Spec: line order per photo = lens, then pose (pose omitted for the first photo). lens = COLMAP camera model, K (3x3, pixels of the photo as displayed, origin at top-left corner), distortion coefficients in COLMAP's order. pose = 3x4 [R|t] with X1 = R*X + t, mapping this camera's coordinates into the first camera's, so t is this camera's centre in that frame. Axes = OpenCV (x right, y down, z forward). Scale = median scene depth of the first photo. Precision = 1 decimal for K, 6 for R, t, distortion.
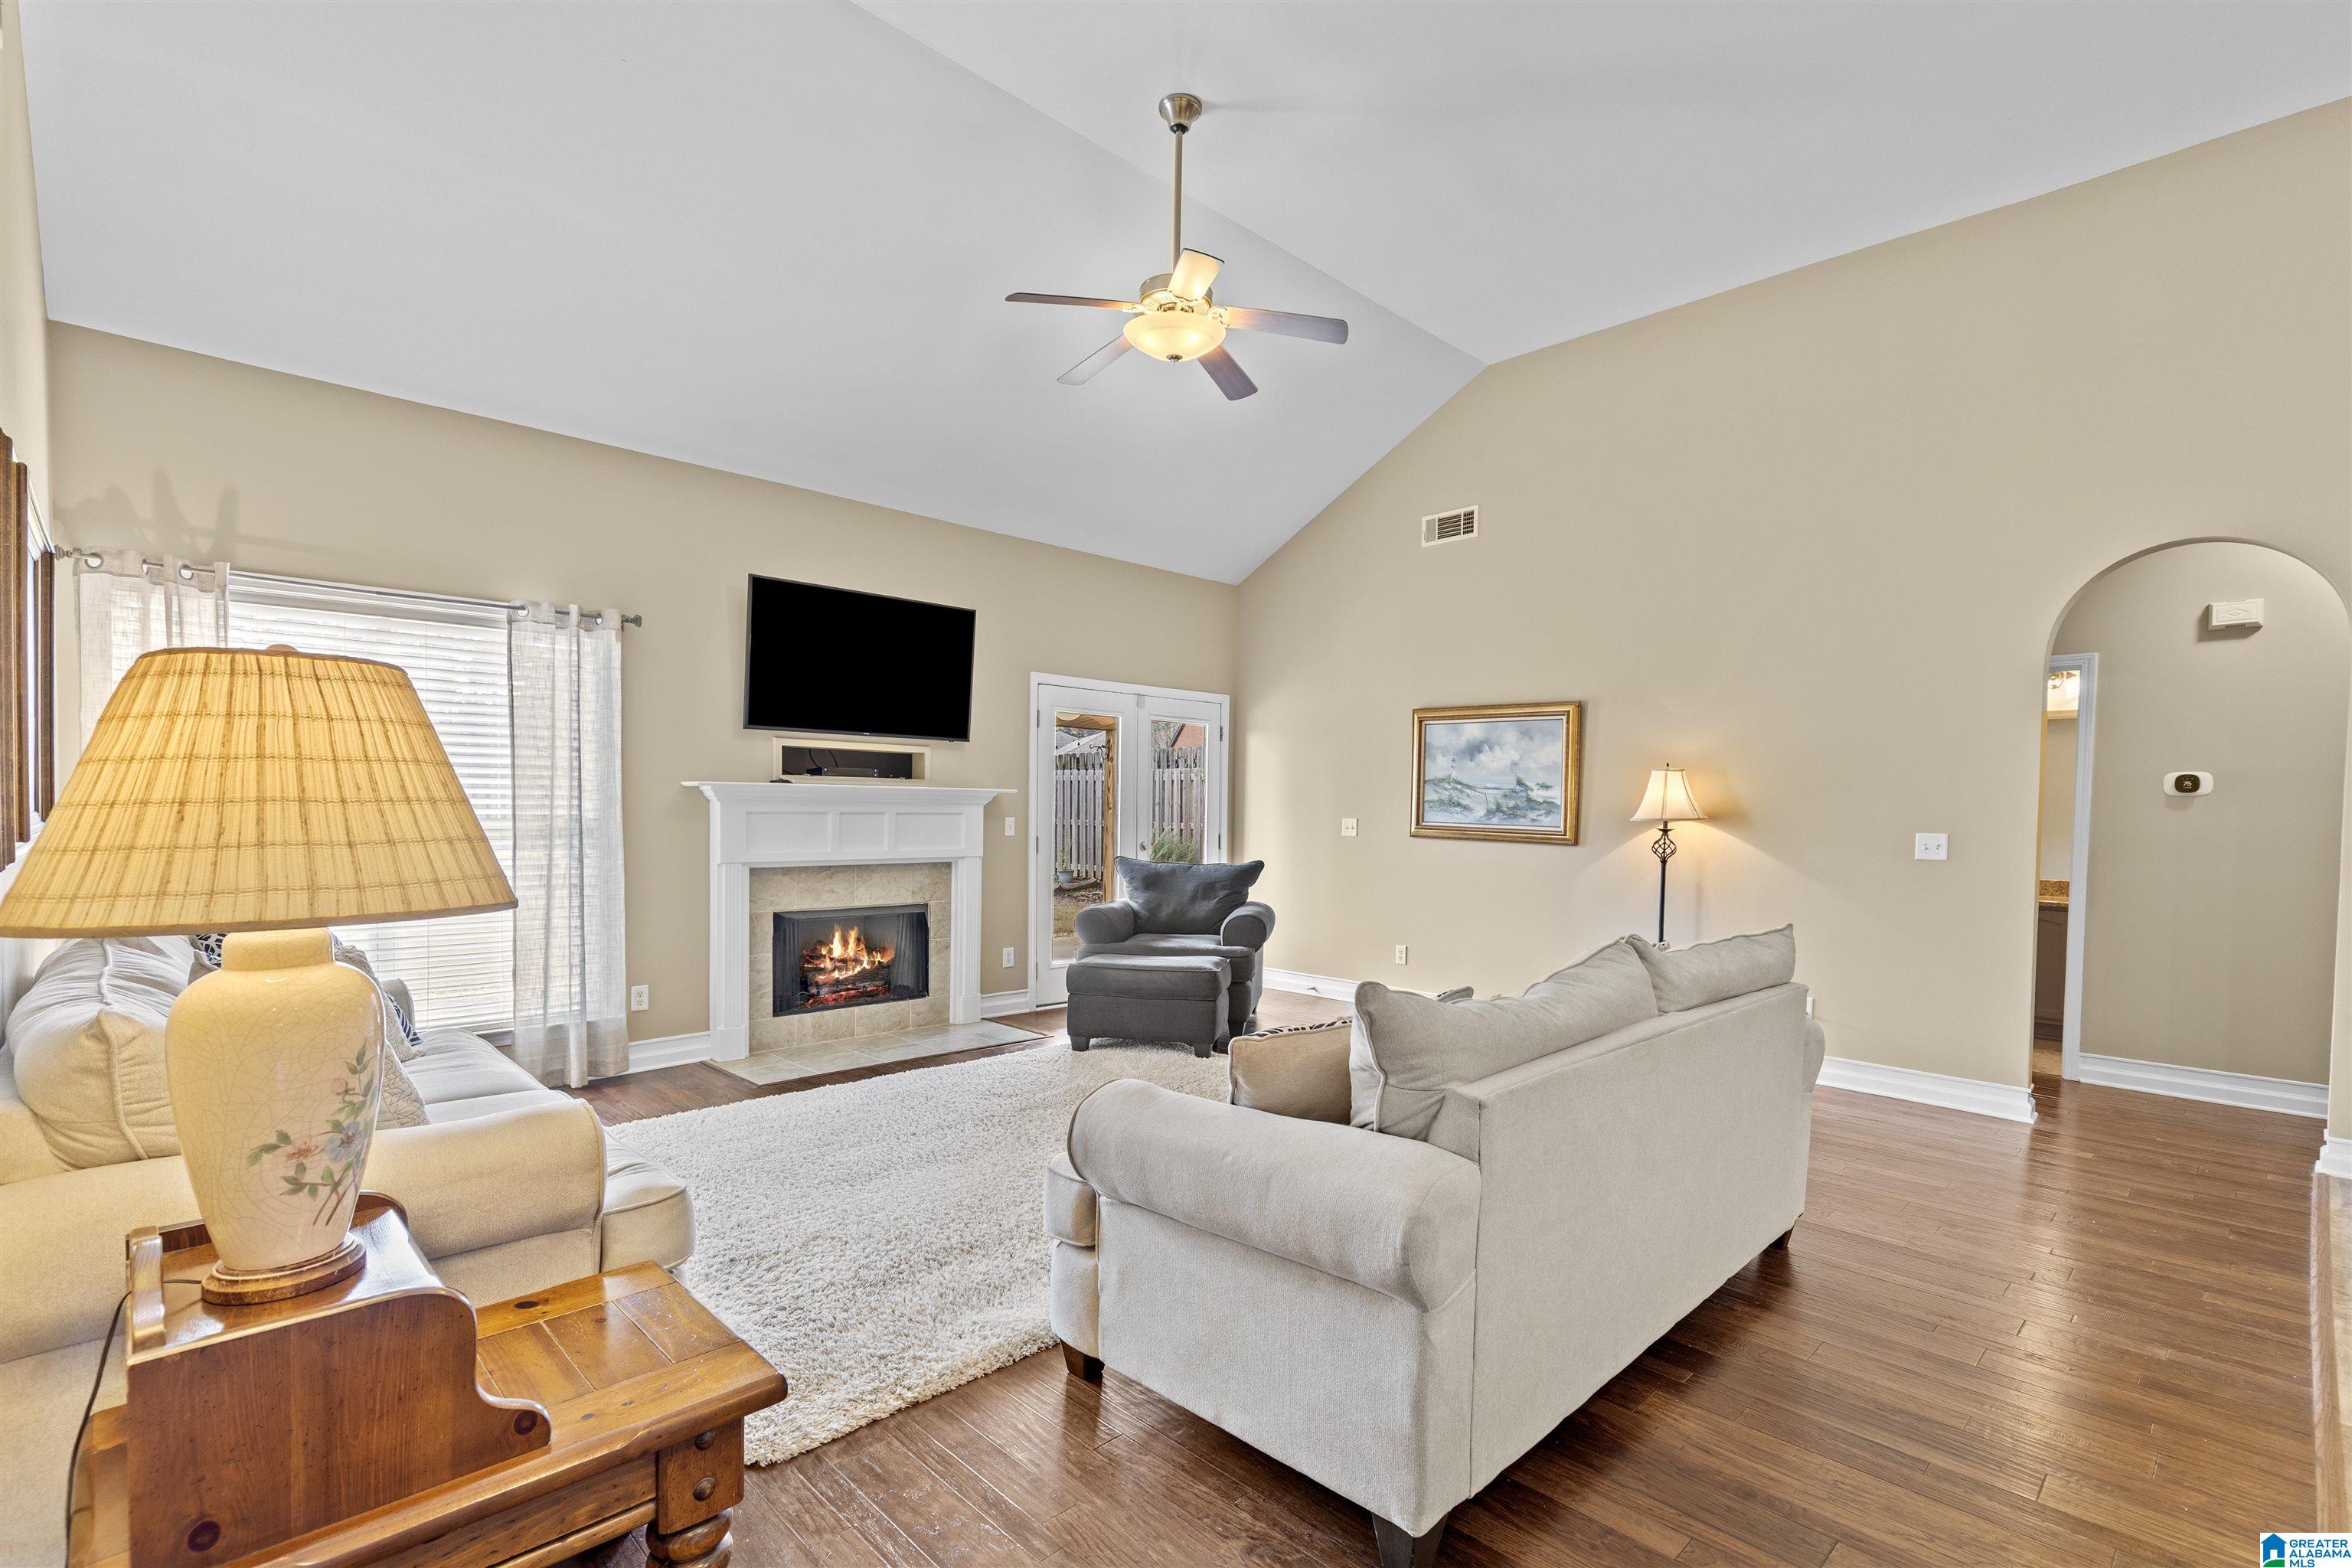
lens RADIAL K [[1065.9, 0, 1155.4], [0, 1065.9, 839.4], [0, 0, 1]] dist [0.002288, -0.000484]
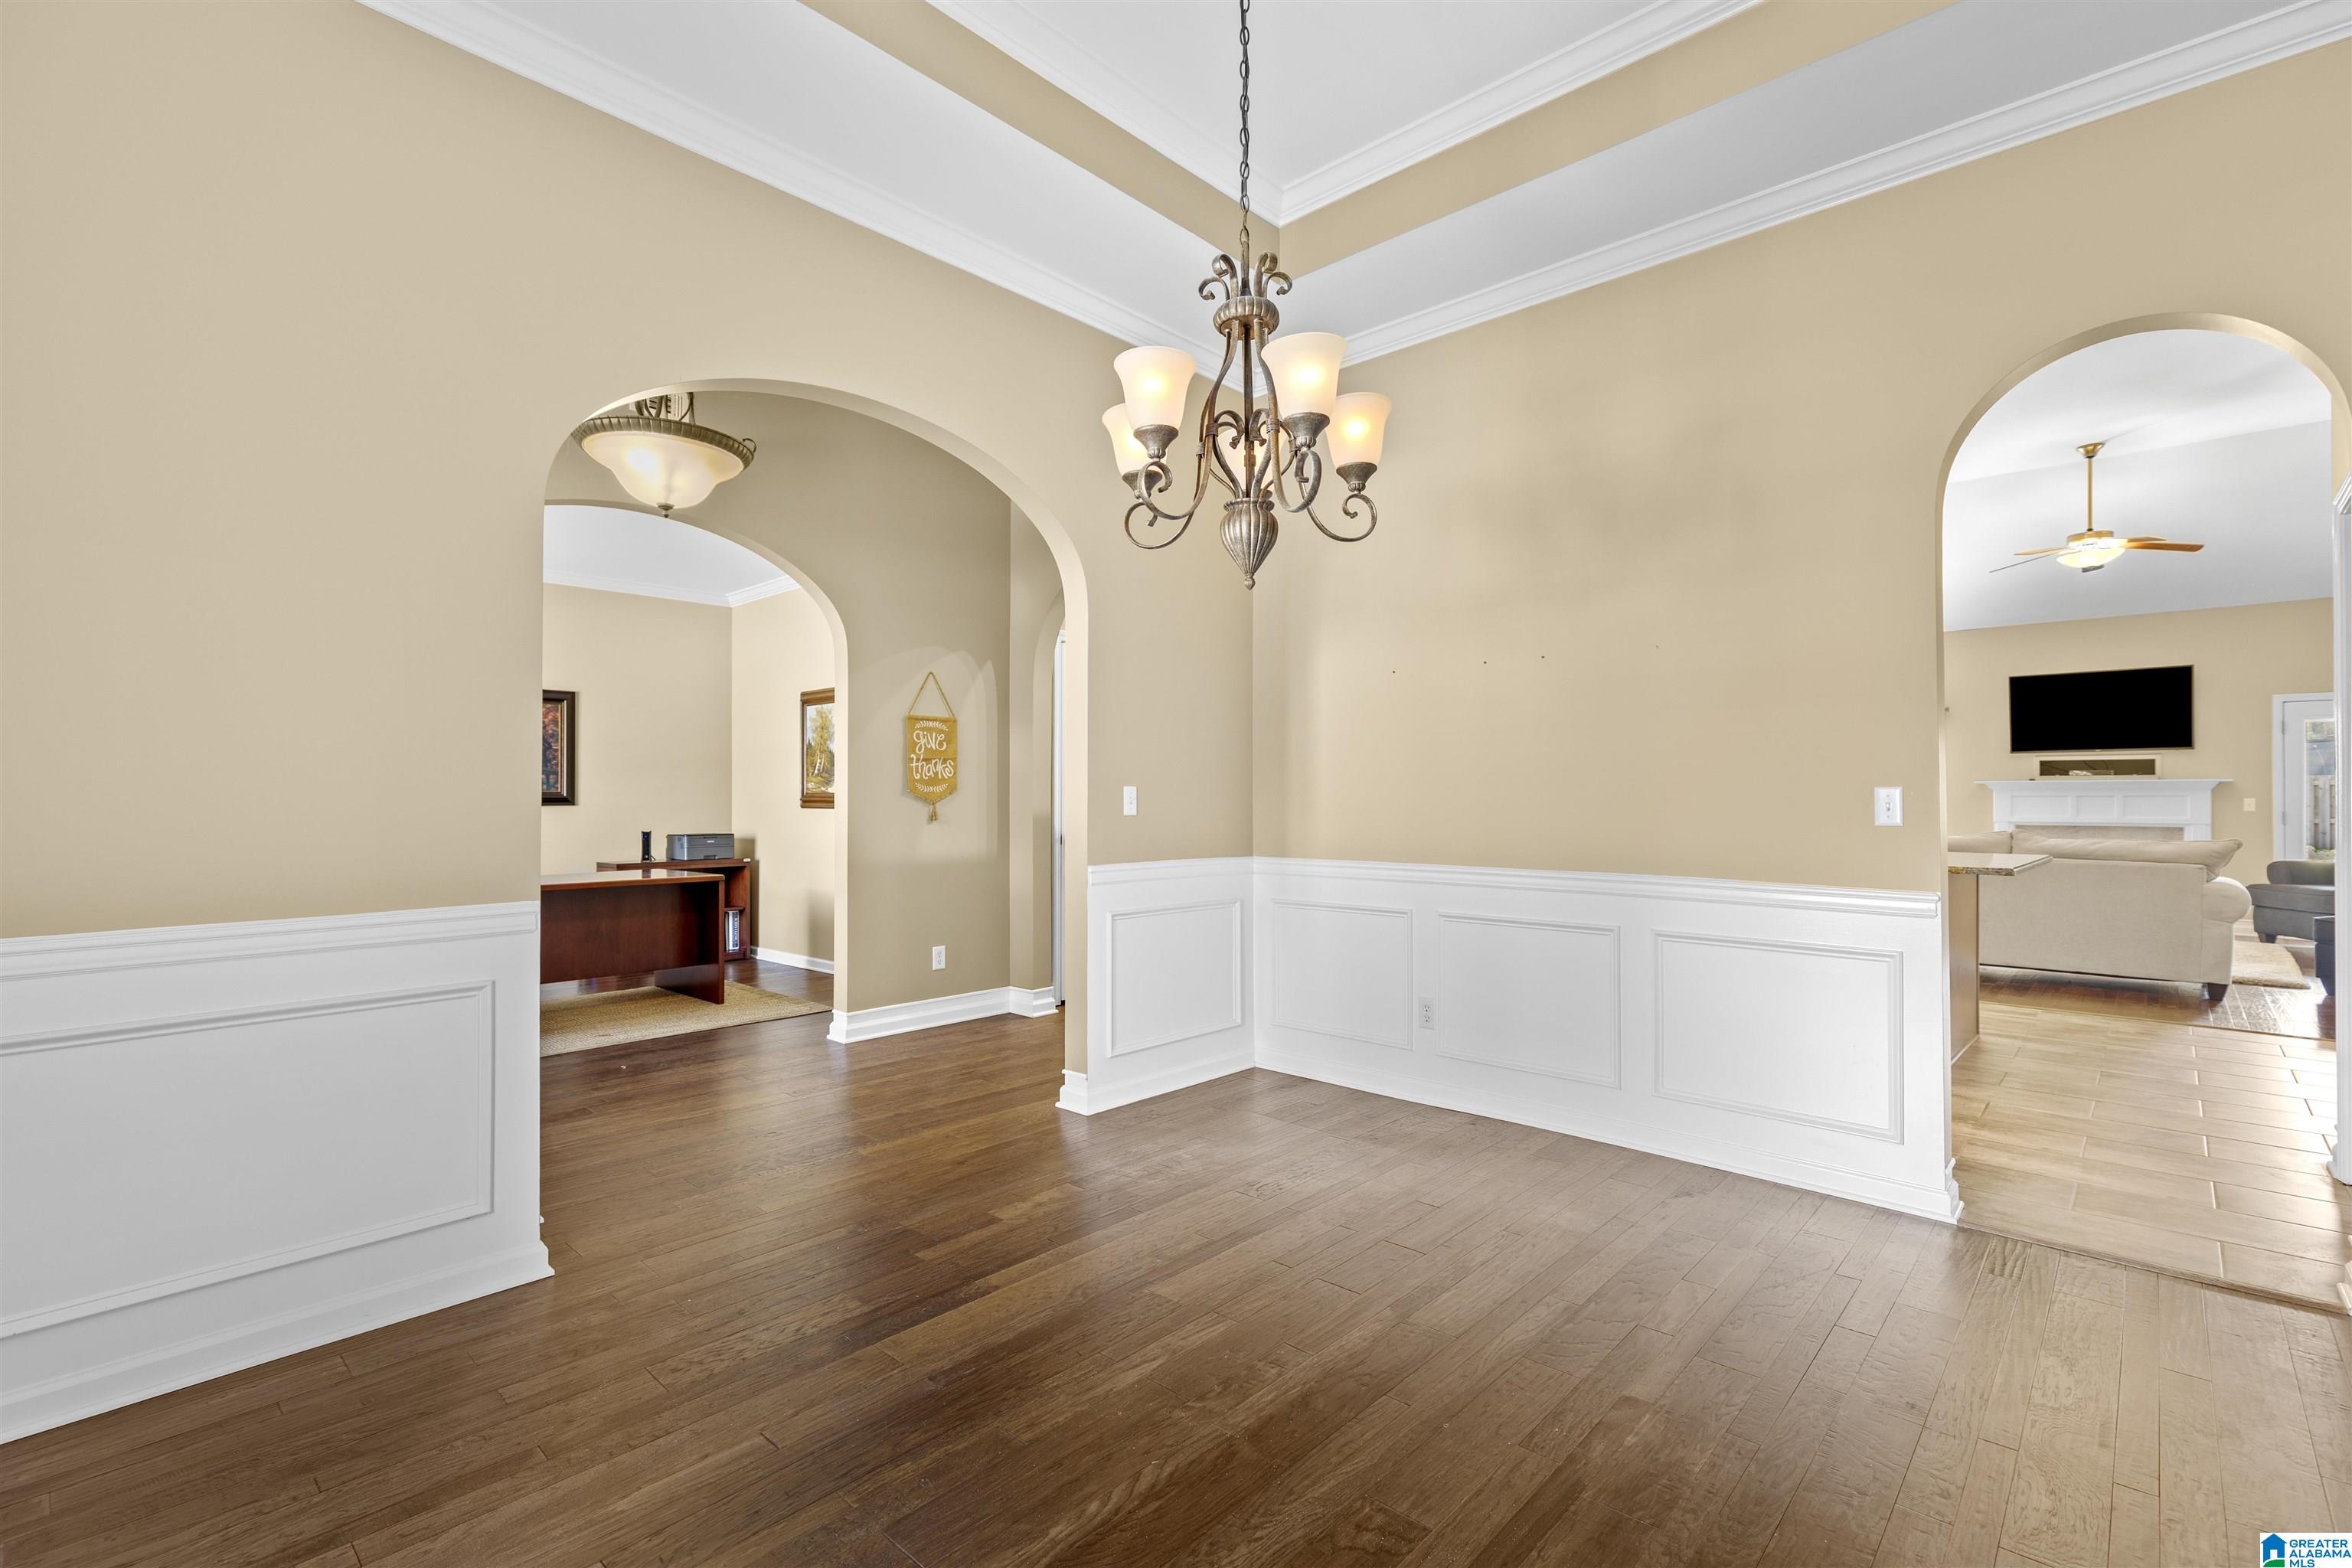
lens RADIAL K [[1065.9, 0, 1180.8], [0, 1065.9, 781.4], [0, 0, 1]] dist [0.002288, -0.000484]
pose [[0.064902, -0.027515, -0.997512, 1.351642], [-0.030515, 0.999098, -0.029544, 0.048318], [0.997425, 0.032356, 0.064004, -0.596117]]
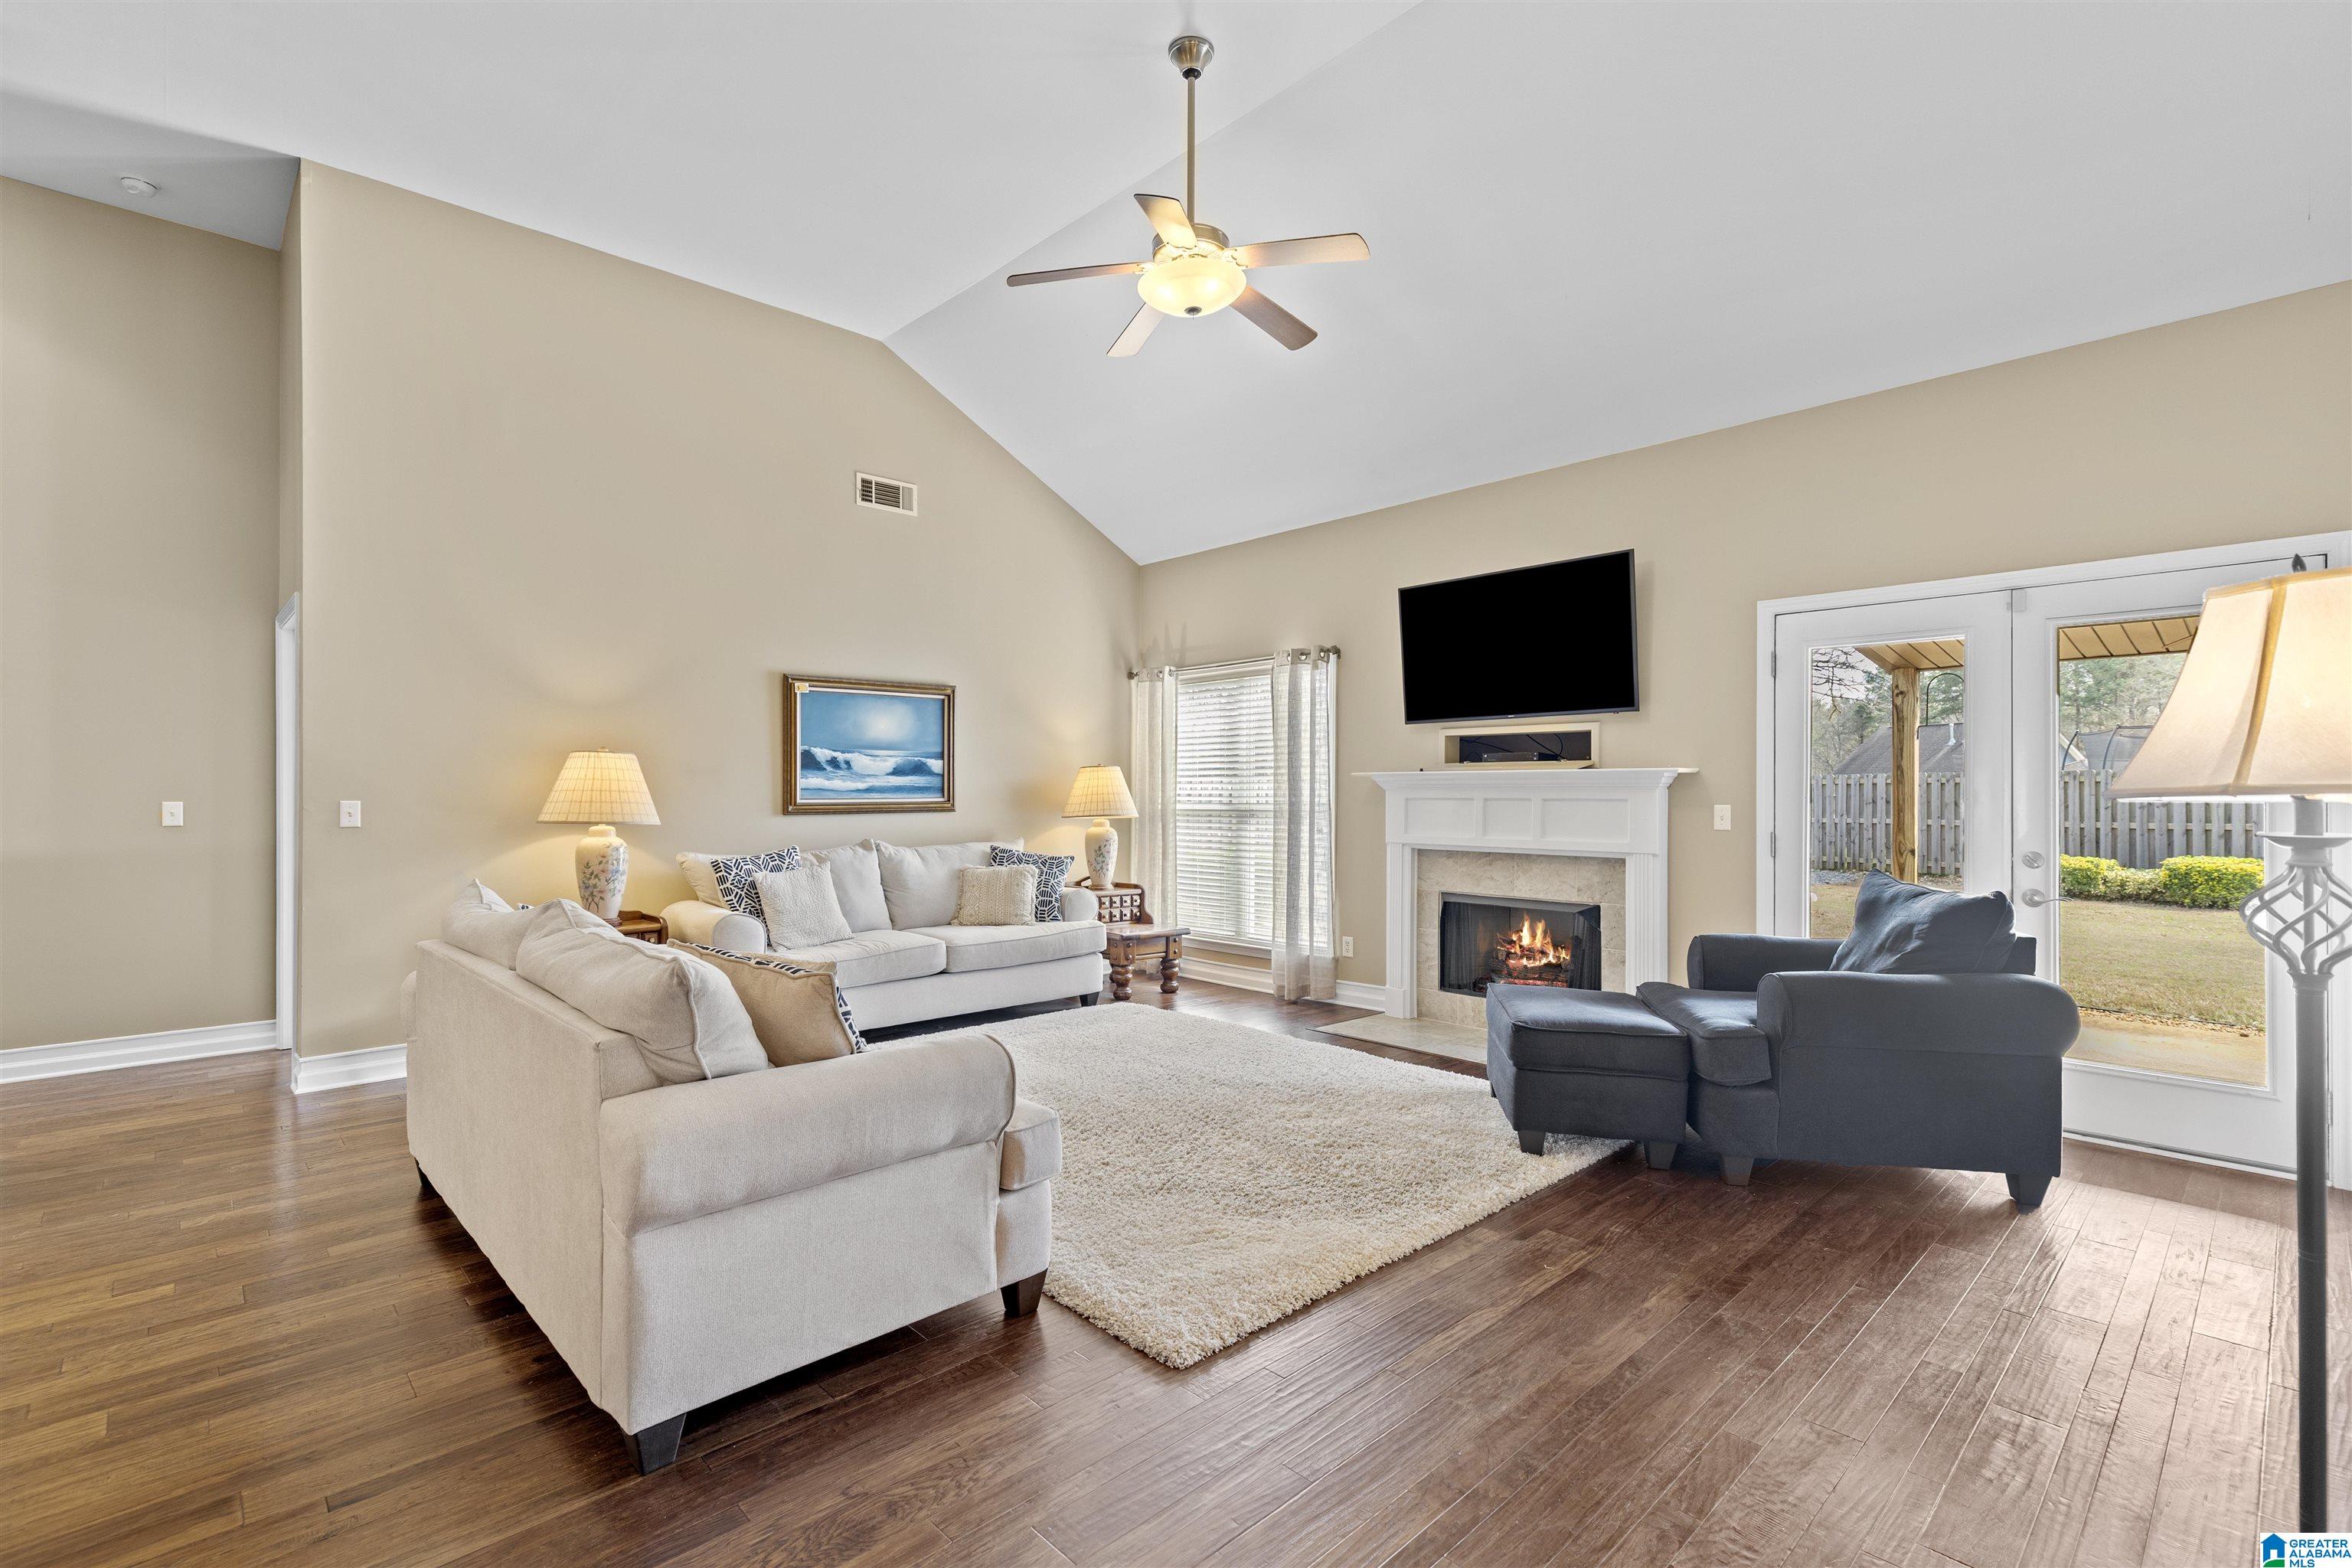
lens RADIAL K [[1065.9, 0, 1175.3], [0, 1065.9, 781.9], [0, 0, 1]] dist [0.002288, -0.000484]
pose [[0.003222, -0.020161, -0.999792, 0.674538], [-0.028447, 0.999390, -0.020245, -0.011975], [0.999590, 0.028506, 0.002646, 0.689723]]
